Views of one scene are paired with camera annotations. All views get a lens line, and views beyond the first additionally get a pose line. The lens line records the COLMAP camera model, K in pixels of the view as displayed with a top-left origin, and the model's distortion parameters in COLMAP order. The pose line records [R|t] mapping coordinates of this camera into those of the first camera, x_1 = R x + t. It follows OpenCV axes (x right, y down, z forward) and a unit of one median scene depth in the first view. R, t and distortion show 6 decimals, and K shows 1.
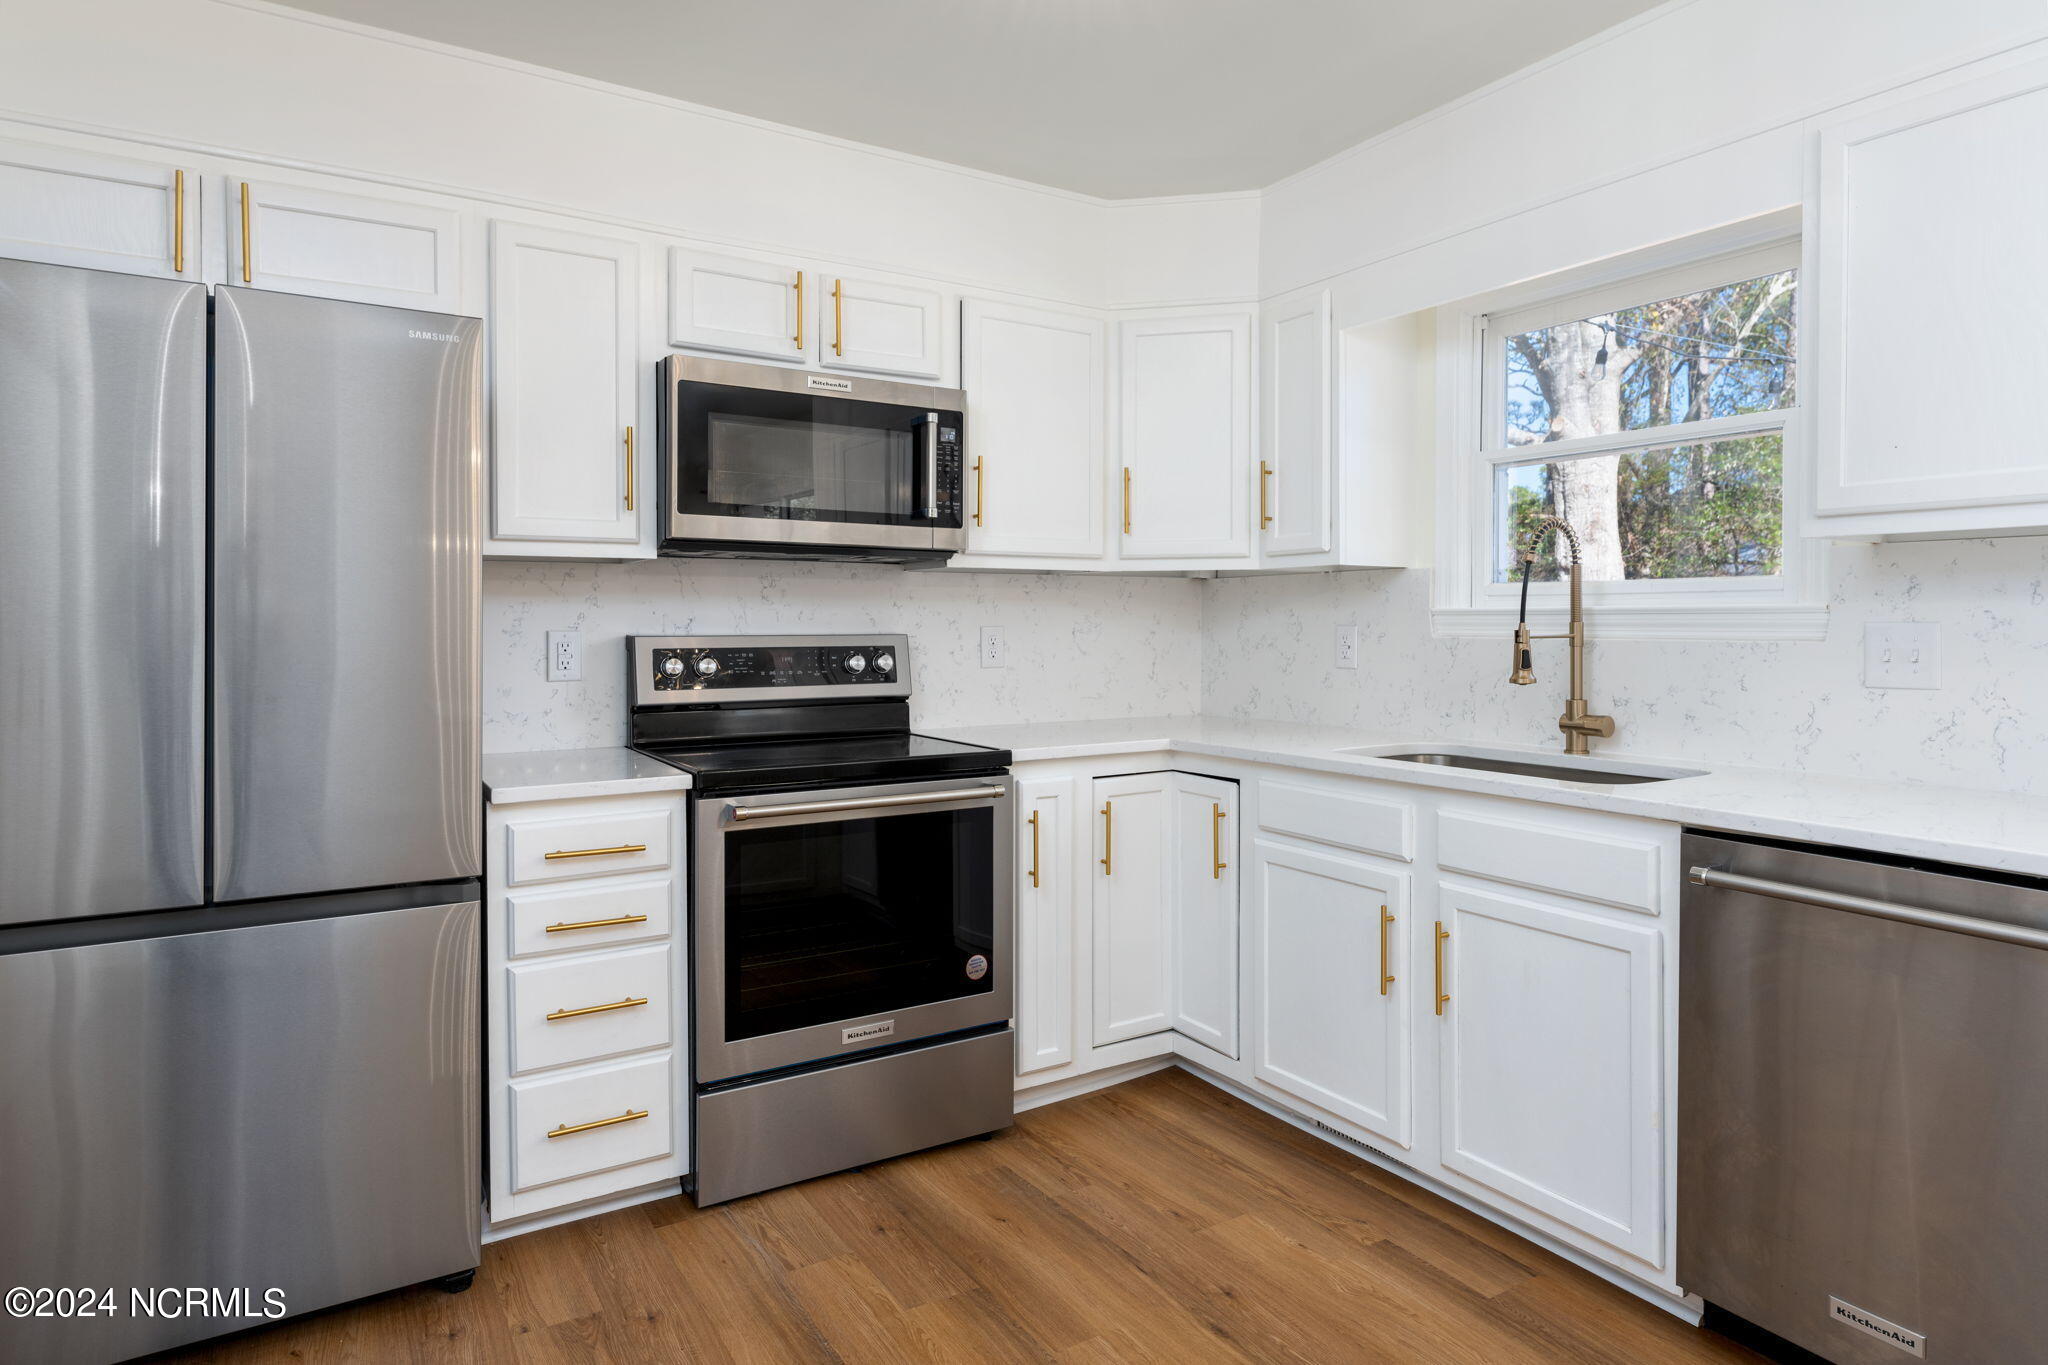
lens RADIAL K [[1187.5, 0, 1027.8], [0, 1187.5, 644.0], [0, 0, 1]] dist [0.005176, 0.000269]
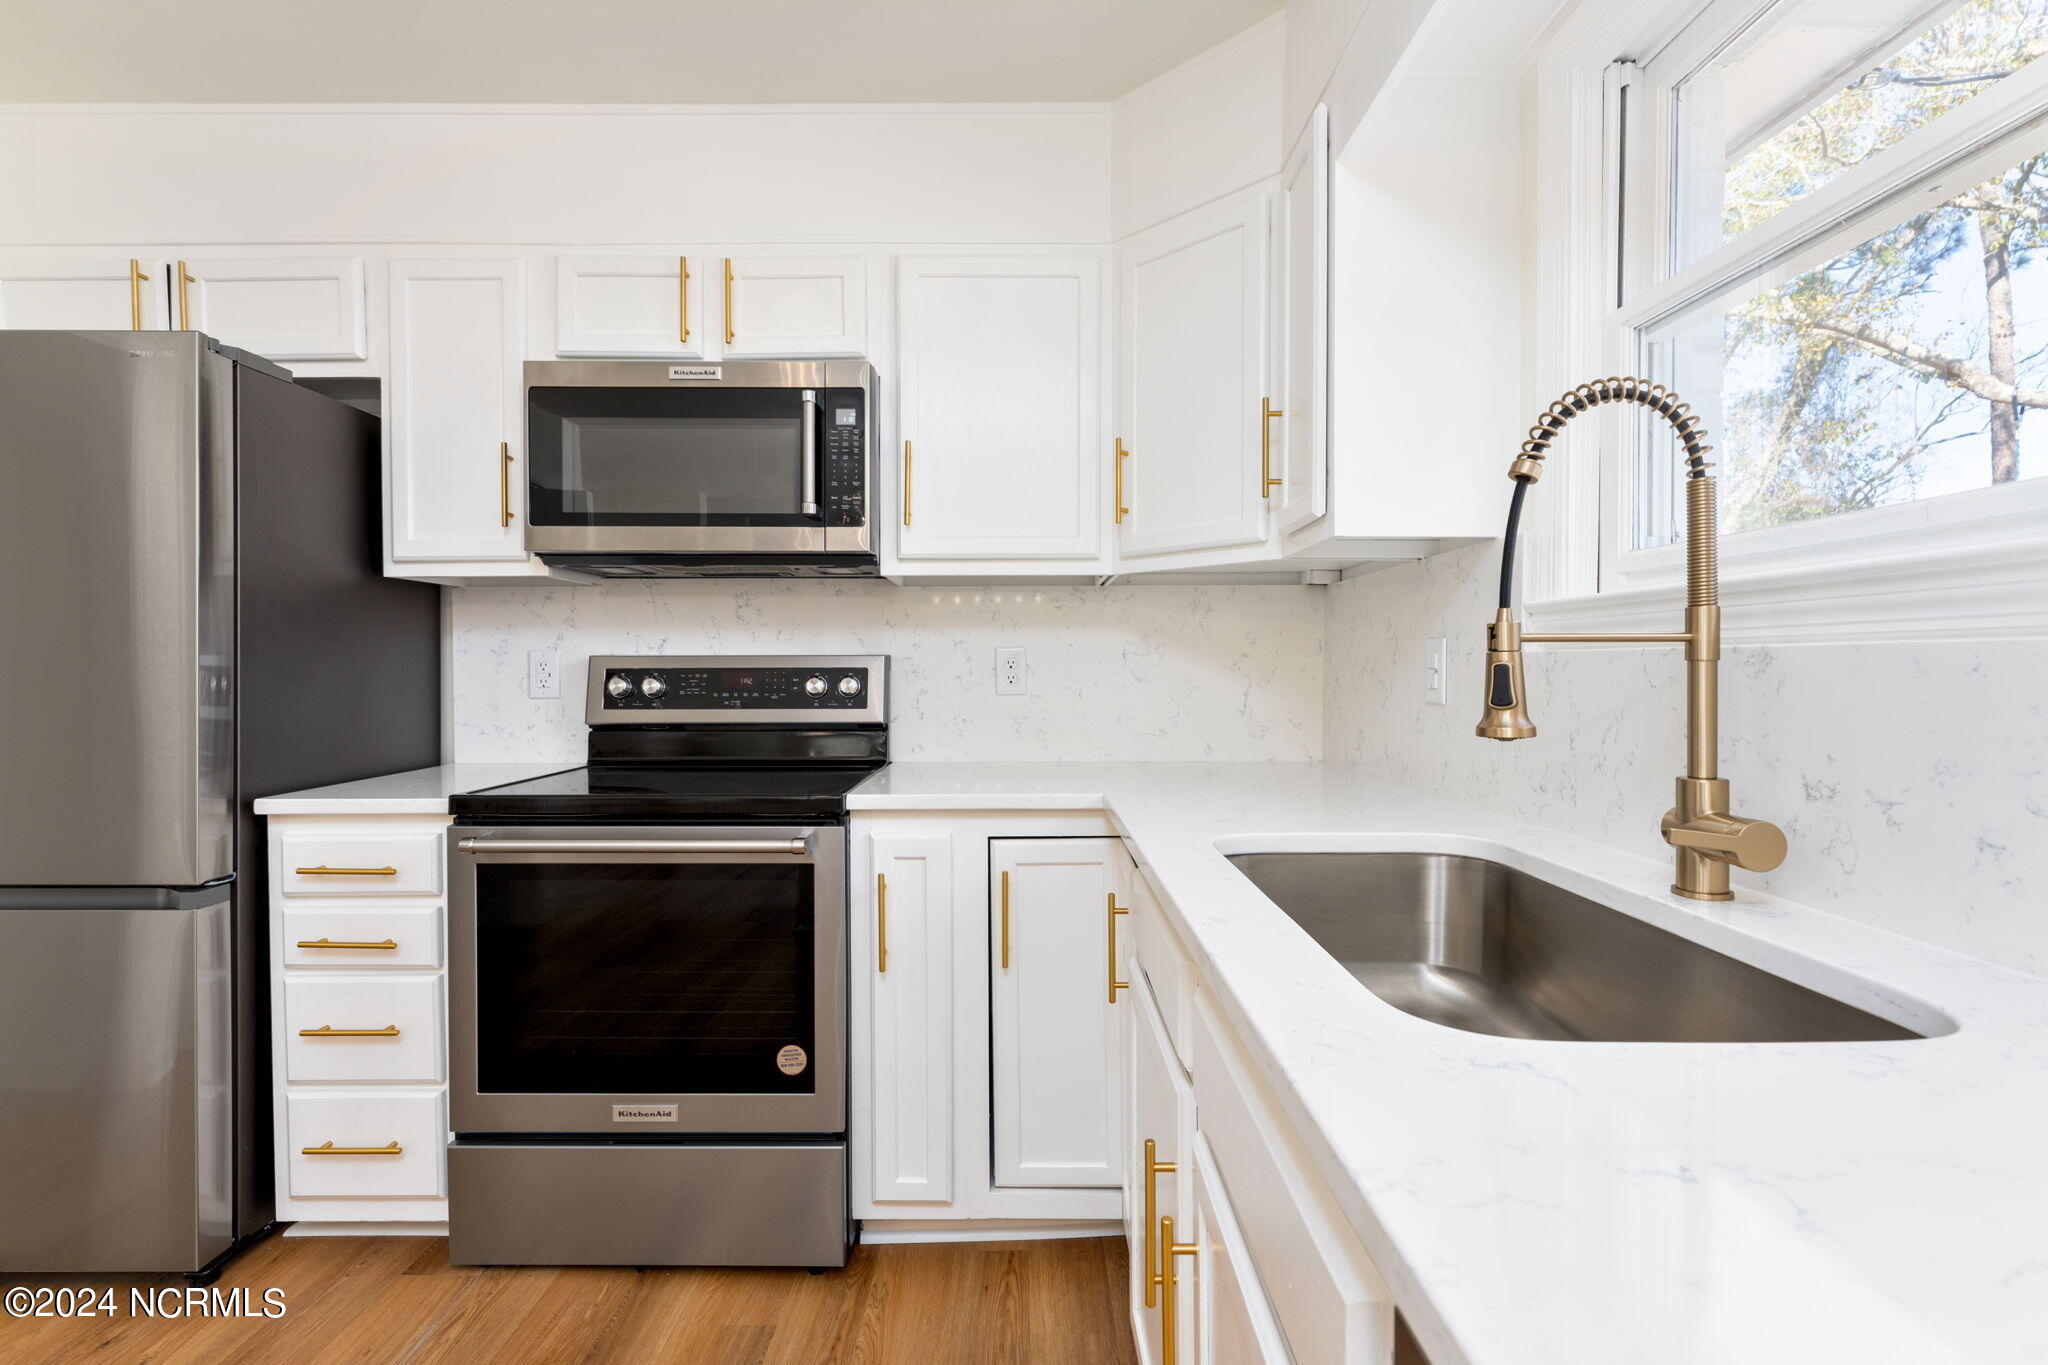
lens RADIAL K [[911.4, 0, 1024.0], [0, 911.4, 682.5], [0, 0, 1]] dist [-0.002845, -0.000030]
pose [[0.846430, 0.008790, -0.532428, 0.411699], [-0.008554, 0.999959, 0.002910, 0.011155], [0.532431, 0.002091, 0.846471, 0.548156]]
